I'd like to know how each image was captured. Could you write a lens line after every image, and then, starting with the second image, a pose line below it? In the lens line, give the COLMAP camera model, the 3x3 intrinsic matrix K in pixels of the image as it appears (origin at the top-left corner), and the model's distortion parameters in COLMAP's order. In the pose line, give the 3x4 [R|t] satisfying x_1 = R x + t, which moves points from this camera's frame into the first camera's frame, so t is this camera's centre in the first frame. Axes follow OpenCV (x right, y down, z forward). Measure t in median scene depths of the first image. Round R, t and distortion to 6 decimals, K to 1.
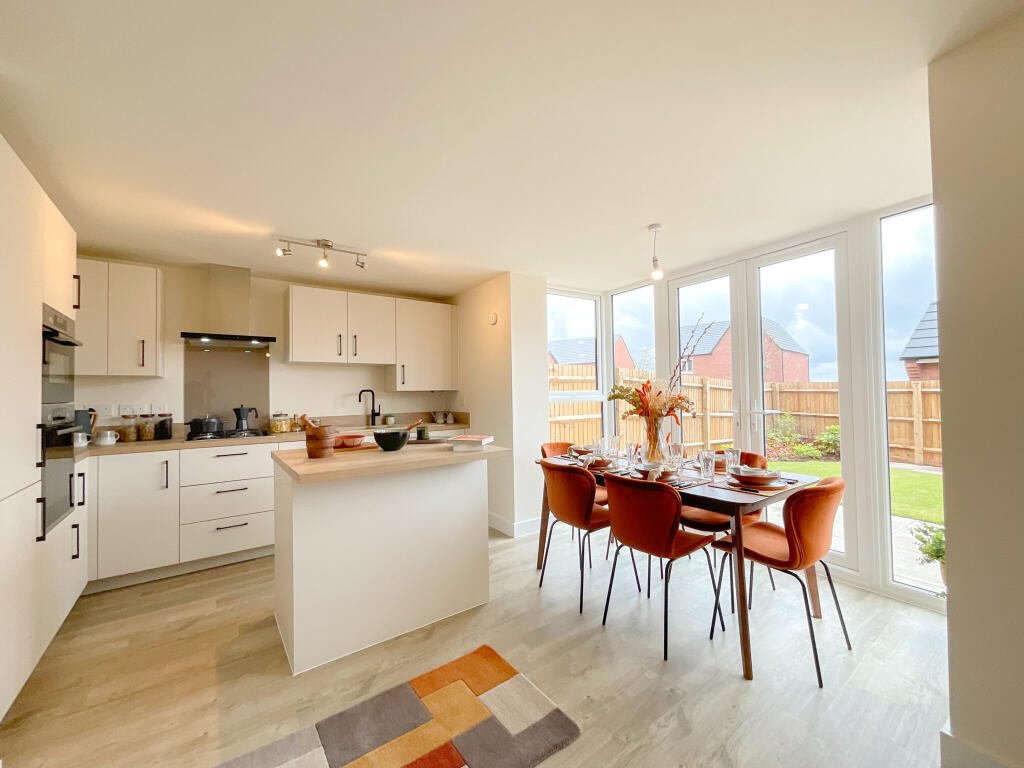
lens RADIAL K [[414.0, 0, 511.9], [0, 414.0, 384.5], [0, 0, 1]] dist [0.001737, -0.001649]
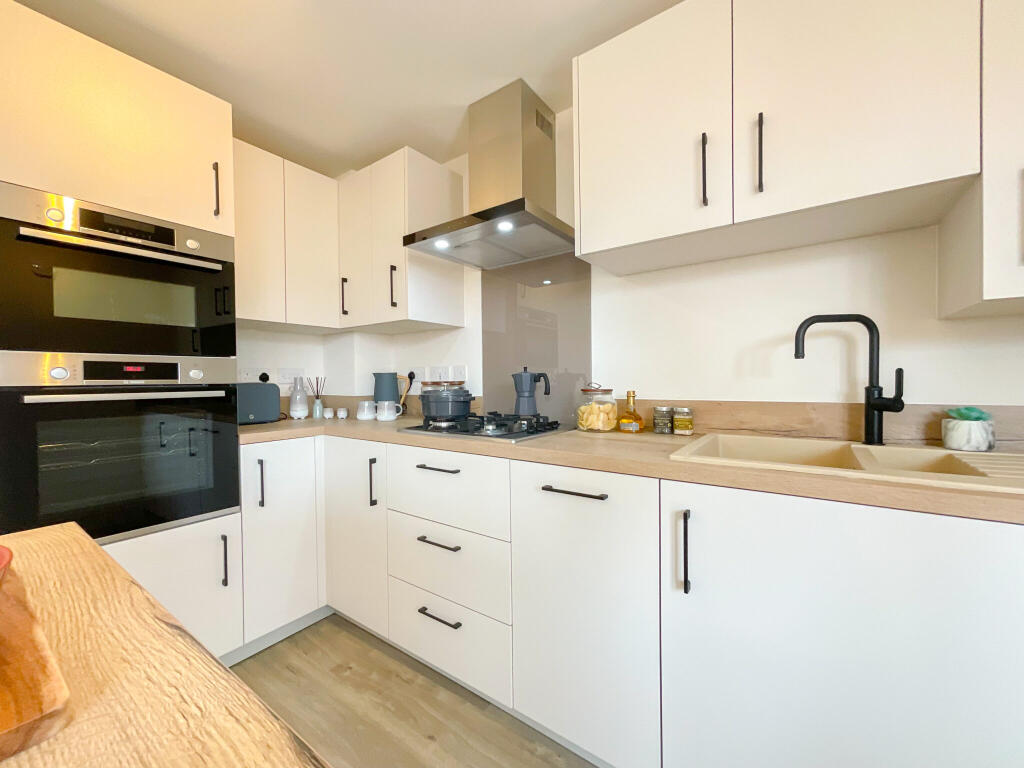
lens RADIAL K [[414.0, 0, 508.4], [0, 414.0, 385.2], [0, 0, 1]] dist [0.001737, -0.001649]
pose [[0.302049, 0.027643, -0.952891, -0.175125], [0.028553, 0.998869, 0.038028, 0.050535], [0.952865, -0.038695, 0.300918, 0.814417]]
